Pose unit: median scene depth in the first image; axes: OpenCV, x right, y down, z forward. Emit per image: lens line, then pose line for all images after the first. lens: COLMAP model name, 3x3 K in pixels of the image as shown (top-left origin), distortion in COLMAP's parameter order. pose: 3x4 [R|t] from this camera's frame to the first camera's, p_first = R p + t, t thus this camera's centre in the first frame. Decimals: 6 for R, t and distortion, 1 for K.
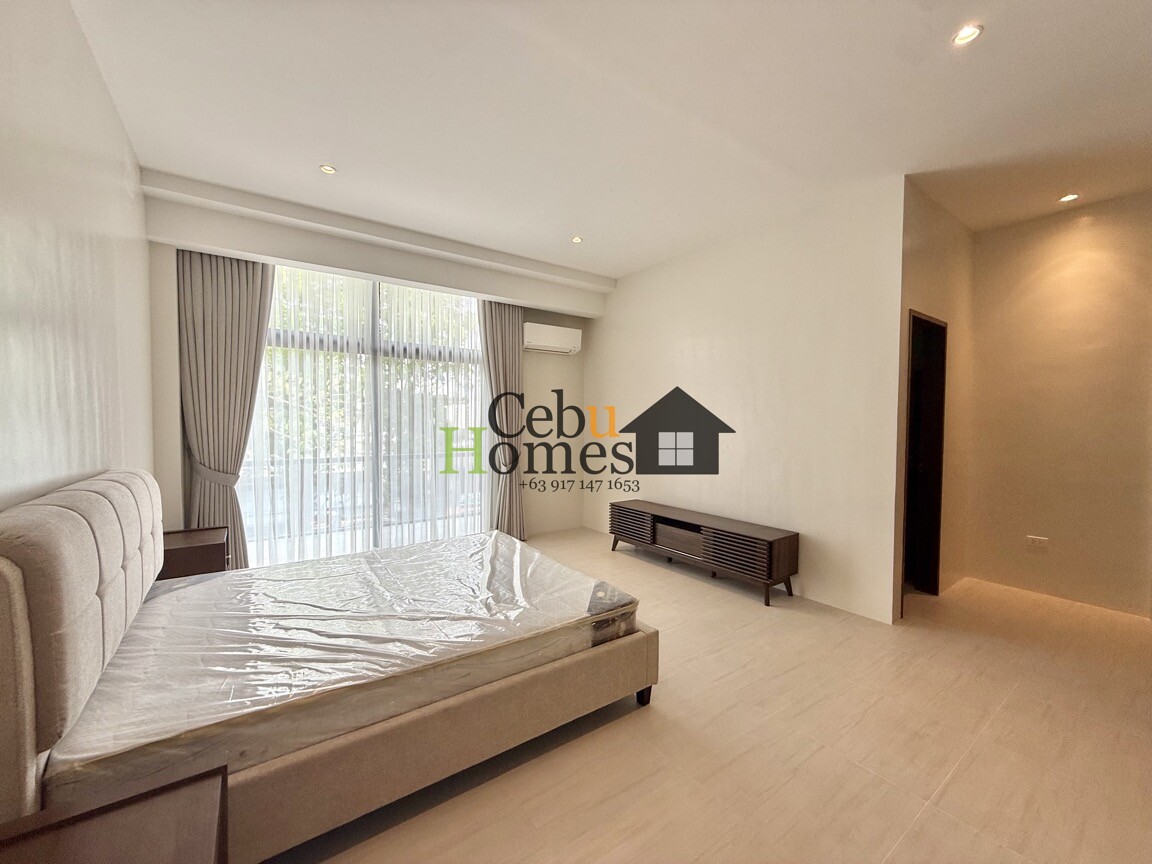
lens RADIAL K [[462.3, 0, 575.0], [0, 462.3, 430.7], [0, 0, 1]] dist [0.002020, -0.000338]
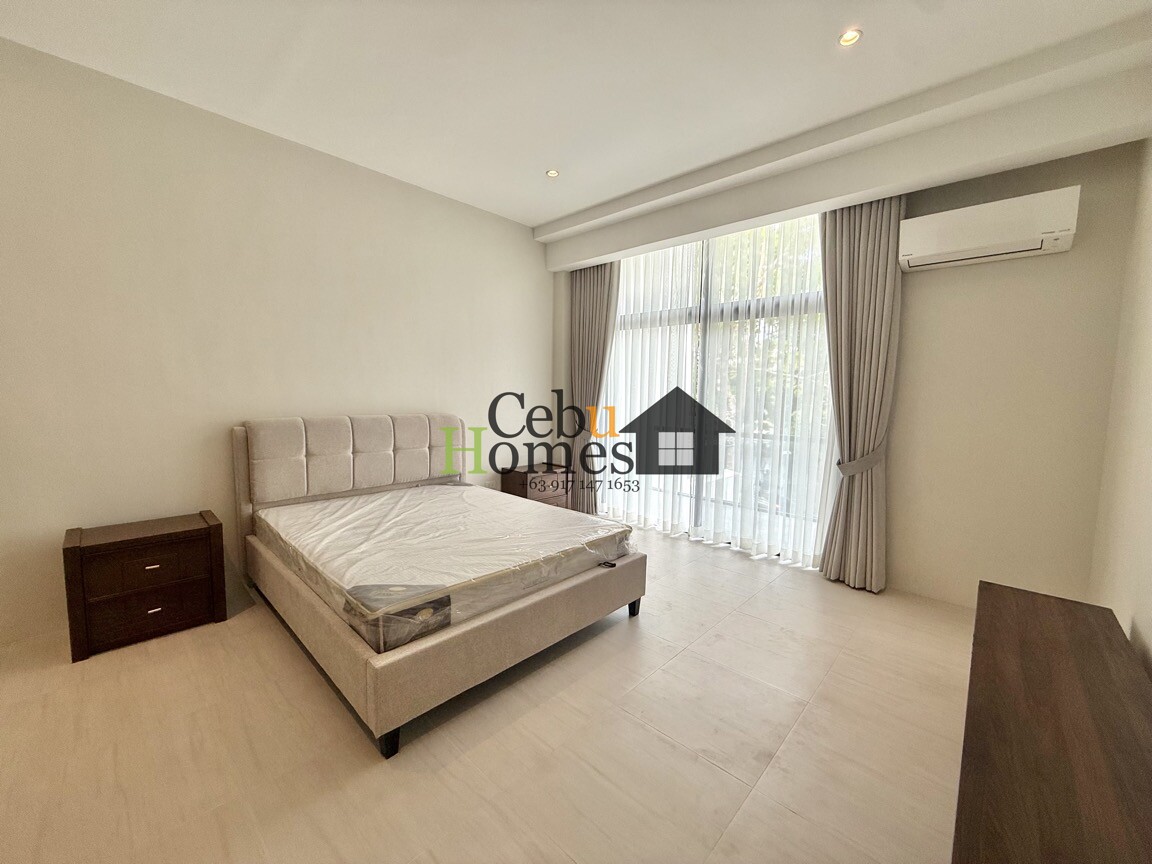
lens RADIAL K [[462.3, 0, 574.1], [0, 462.3, 435.2], [0, 0, 1]] dist [0.002020, -0.000338]
pose [[0.188630, 0.087586, -0.978135, 0.454157], [-0.041524, 0.995836, 0.081163, -0.001889], [0.981170, 0.025306, 0.191481, 0.574520]]
